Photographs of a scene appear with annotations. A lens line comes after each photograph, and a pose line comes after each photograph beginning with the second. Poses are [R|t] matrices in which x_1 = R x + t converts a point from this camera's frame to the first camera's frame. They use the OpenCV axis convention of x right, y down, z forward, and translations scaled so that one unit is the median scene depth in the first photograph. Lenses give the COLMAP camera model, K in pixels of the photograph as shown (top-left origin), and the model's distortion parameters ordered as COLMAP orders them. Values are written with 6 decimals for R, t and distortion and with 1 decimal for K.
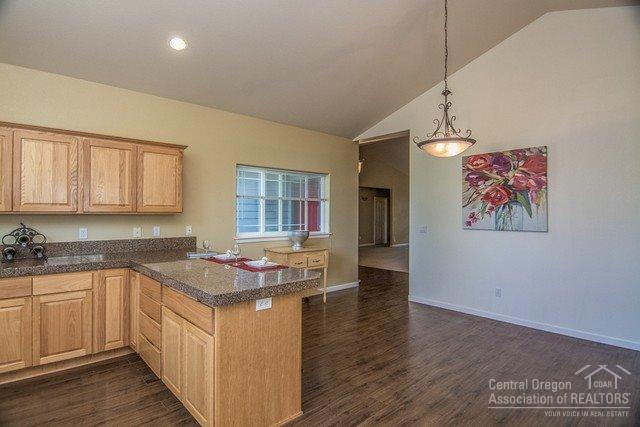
lens RADIAL K [[340.5, 0, 321.1], [0, 340.5, 213.5], [0, 0, 1]] dist [-0.003569, -0.001794]
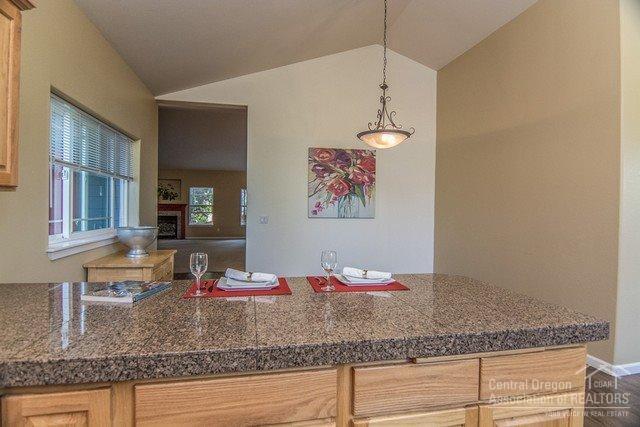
lens RADIAL K [[340.5, 0, 320.9], [0, 340.5, 210.2], [0, 0, 1]] dist [-0.003569, -0.001794]
pose [[0.480747, -0.000197, 0.876859, -0.503287], [-0.003245, 0.999993, 0.002004, 0.020950], [-0.876853, -0.003809, 0.480743, 0.512401]]
